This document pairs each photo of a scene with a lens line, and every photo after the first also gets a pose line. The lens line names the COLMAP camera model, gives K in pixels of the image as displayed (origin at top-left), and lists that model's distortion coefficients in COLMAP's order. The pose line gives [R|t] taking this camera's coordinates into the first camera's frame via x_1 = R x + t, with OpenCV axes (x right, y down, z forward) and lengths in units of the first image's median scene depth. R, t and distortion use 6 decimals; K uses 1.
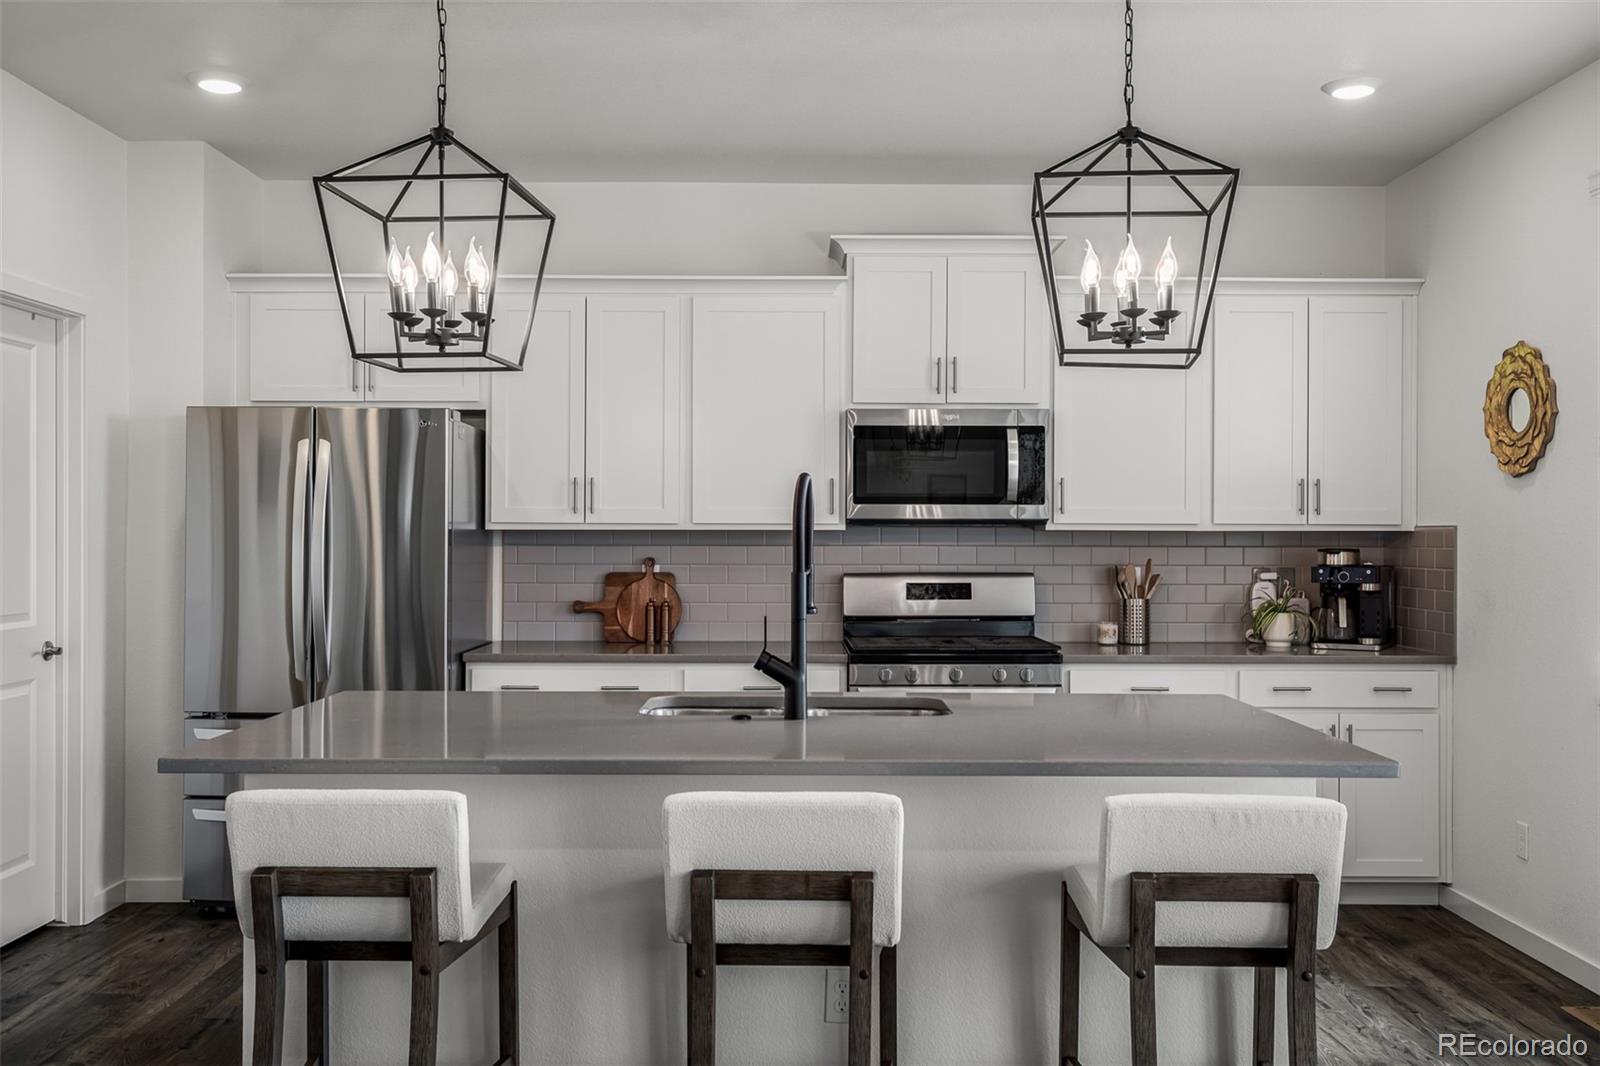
lens RADIAL K [[1459.7, 0, 800.0], [0, 1459.7, 533.0], [0, 0, 1]] dist [-0.007820, -0.000719]
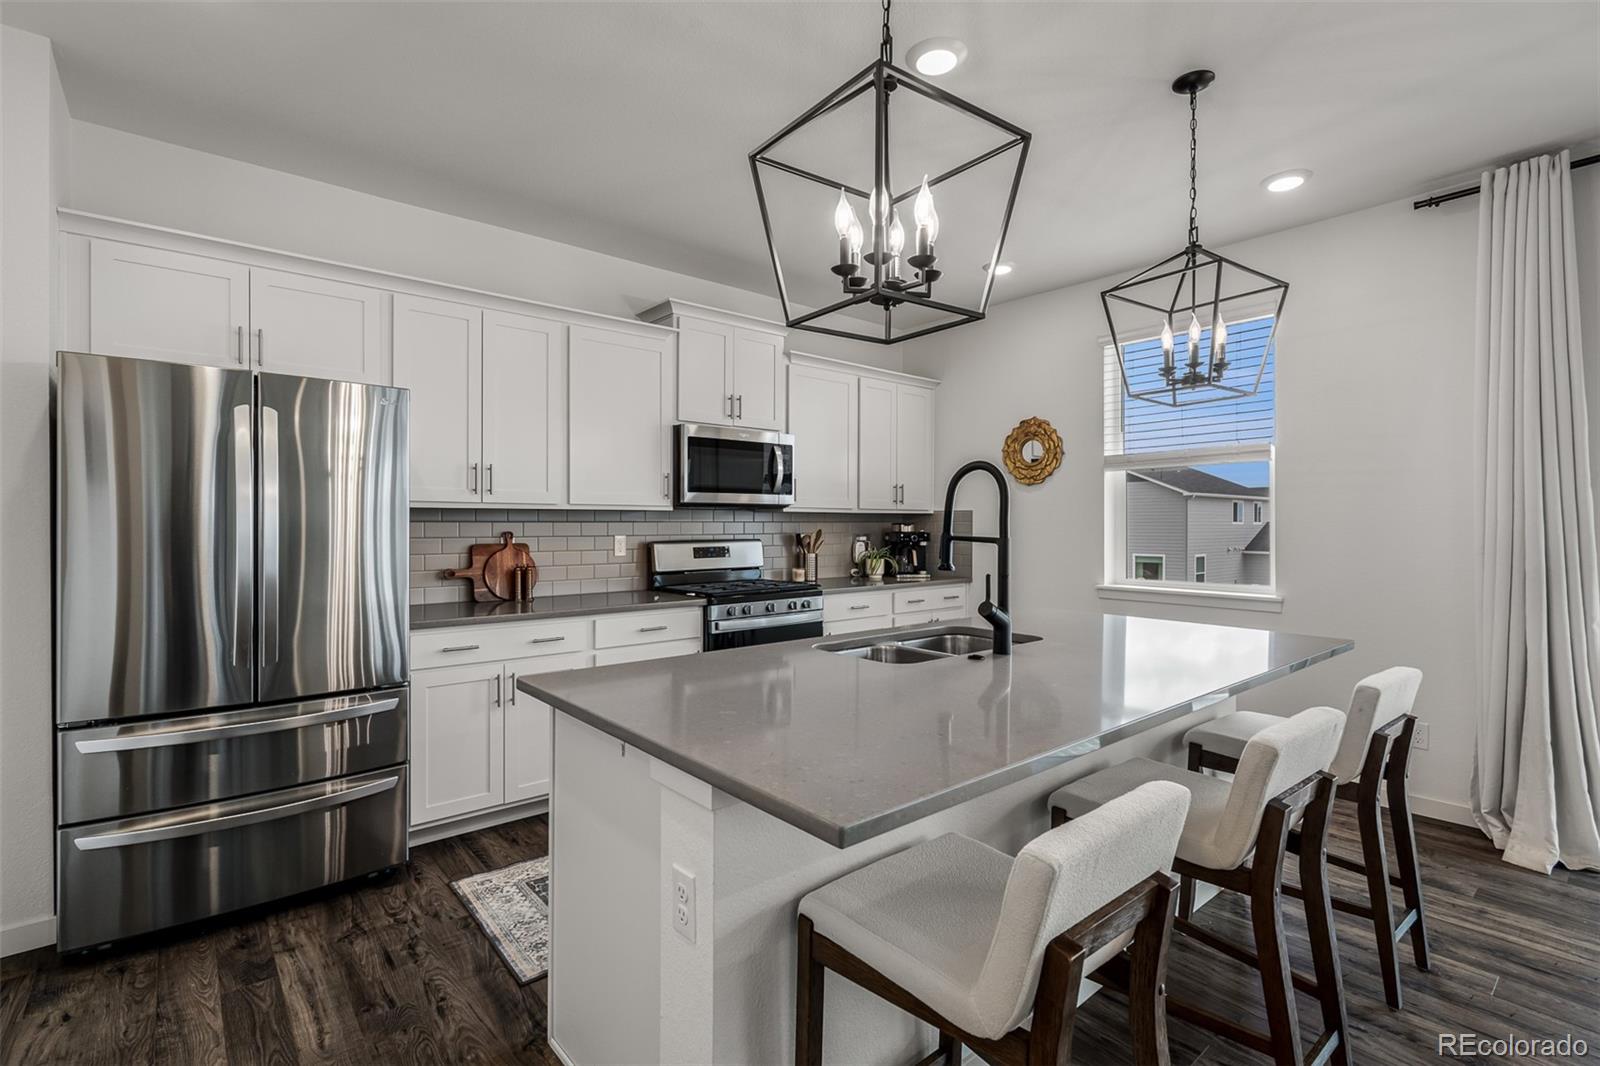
lens RADIAL K [[745.1, 0, 797.7], [0, 745.1, 529.4], [0, 0, 1]] dist [-0.001786, -0.000531]
pose [[0.762014, -0.007854, 0.647513, -0.341044], [-0.001802, 0.999897, 0.014248, 0.005768], [-0.647558, -0.012024, 0.761921, 0.376812]]
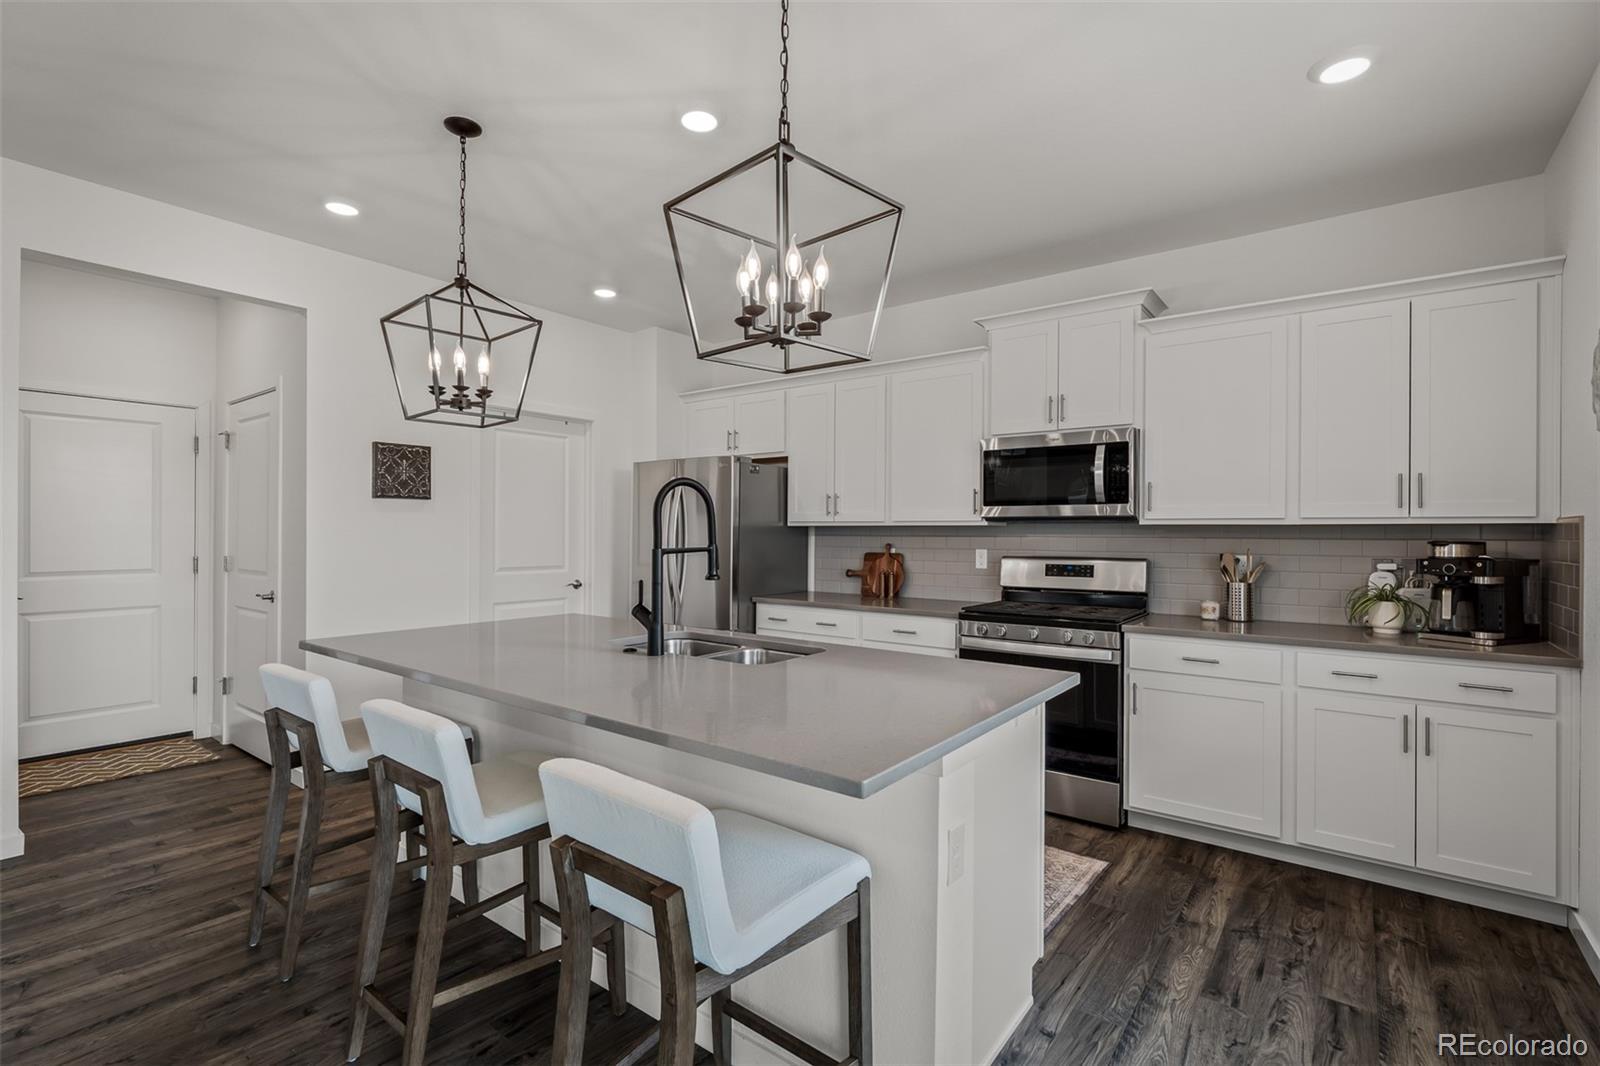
lens RADIAL K [[738.2, 0, 797.6], [0, 738.2, 534.9], [0, 0, 1]] dist [0.000476, 0.000062]
pose [[0.795177, 0.002962, -0.606371, 0.319844], [-0.002341, 0.999996, 0.001815, 0.006488], [0.606373, -0.000024, 0.795180, 0.317611]]
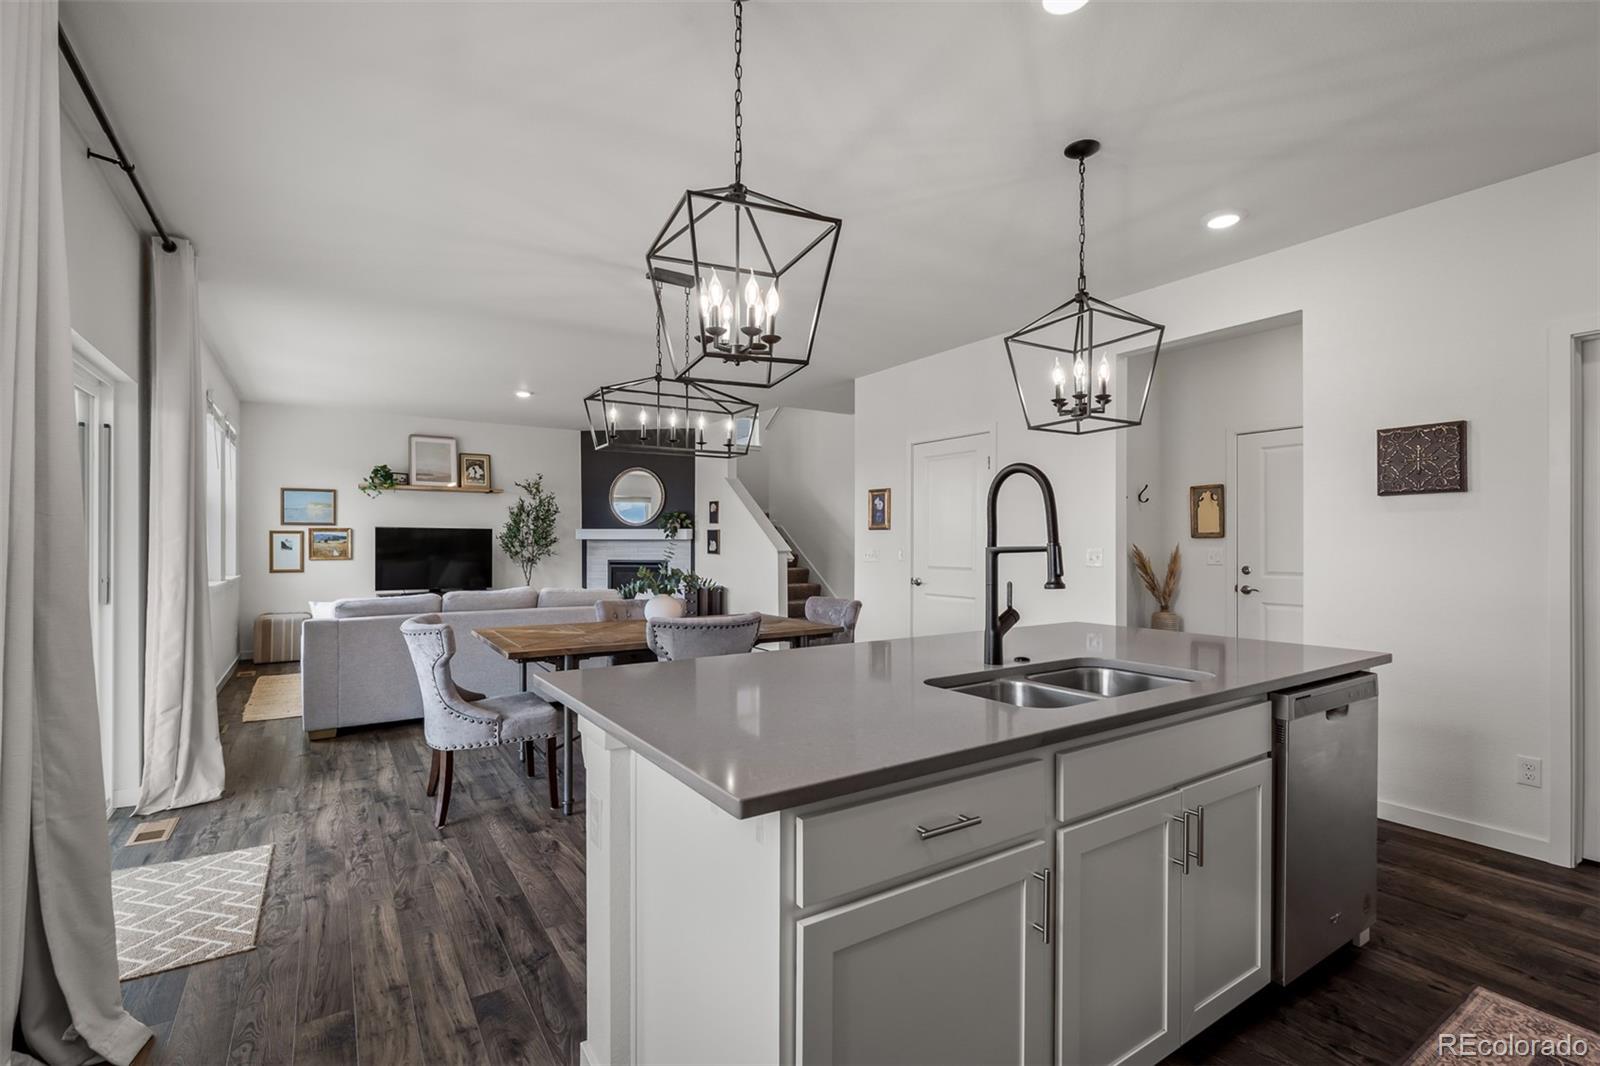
lens RADIAL K [[727.1, 0, 794.4], [0, 727.1, 536.7], [0, 0, 1]] dist [0.000969, 0.000449]
pose [[-0.836359, -0.005806, -0.548151, 0.302354], [-0.000197, 0.999947, -0.010292, 0.013685], [0.548182, -0.008500, -0.836316, 0.875810]]
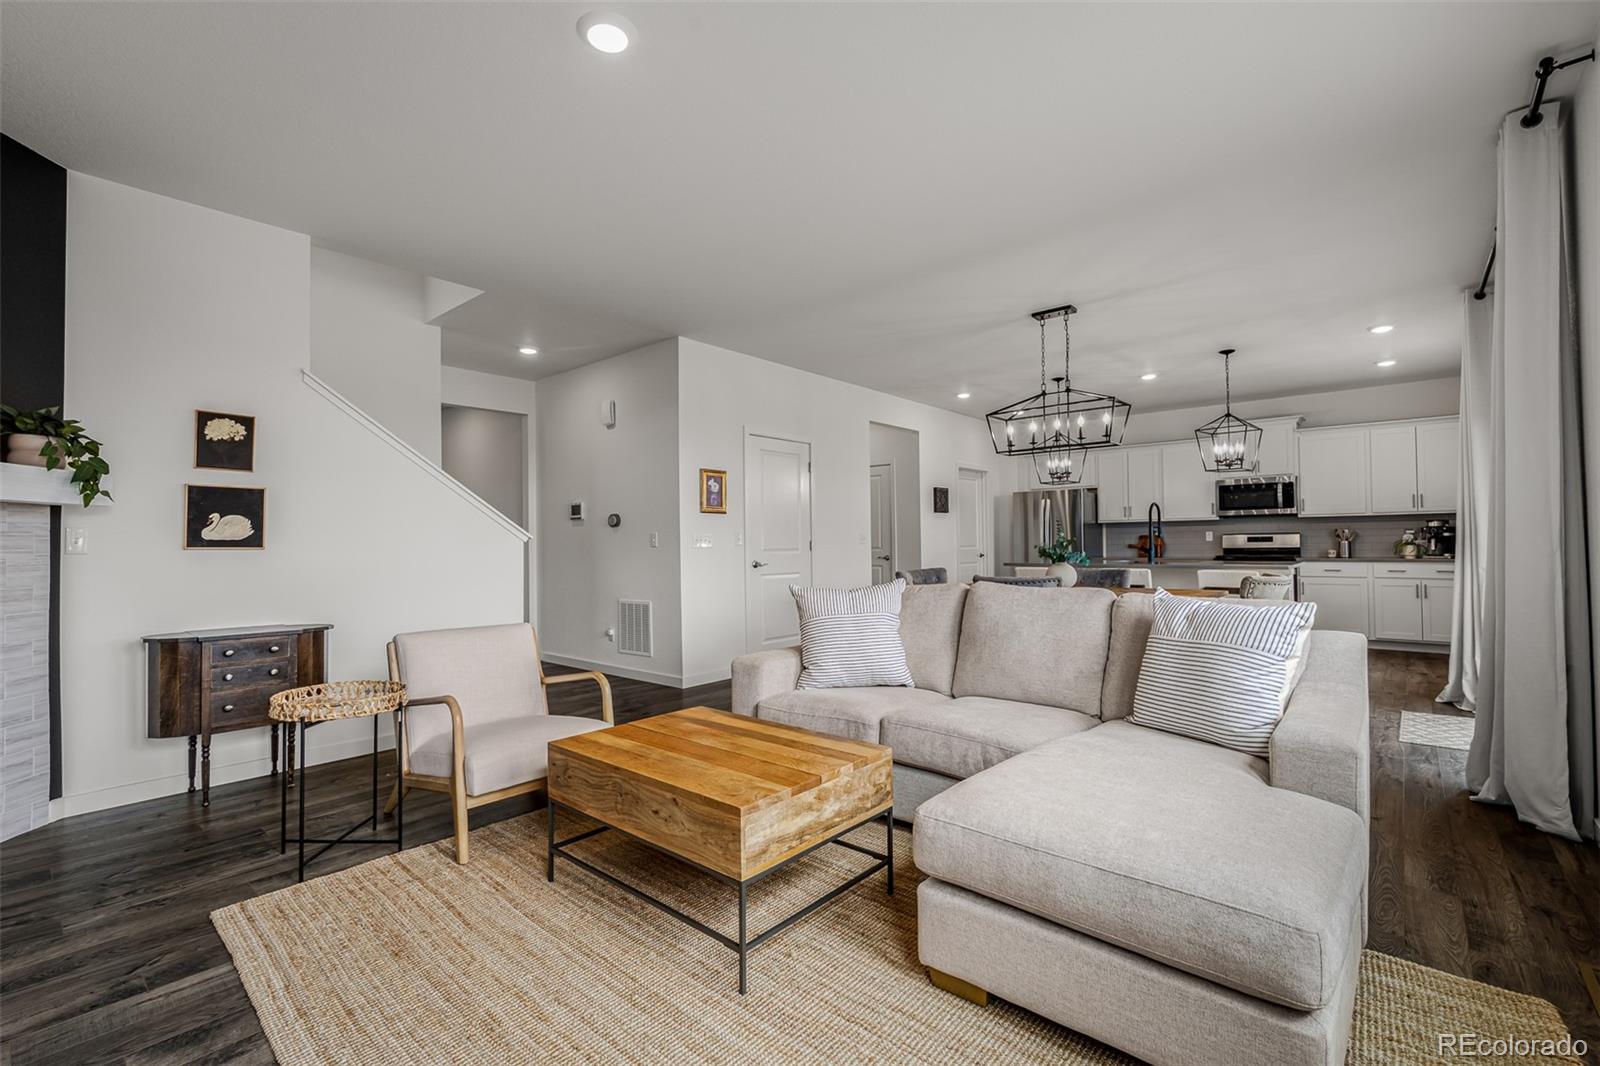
lens RADIAL K [[709.0, 0, 797.0], [0, 709.0, 530.6], [0, 0, 1]] dist [-0.002073, 0.000062]
pose [[0.754630, -0.023614, -0.655726, 0.338947], [0.013962, 0.999704, -0.019934, 0.038921], [0.656002, 0.005888, 0.754736, -0.712355]]
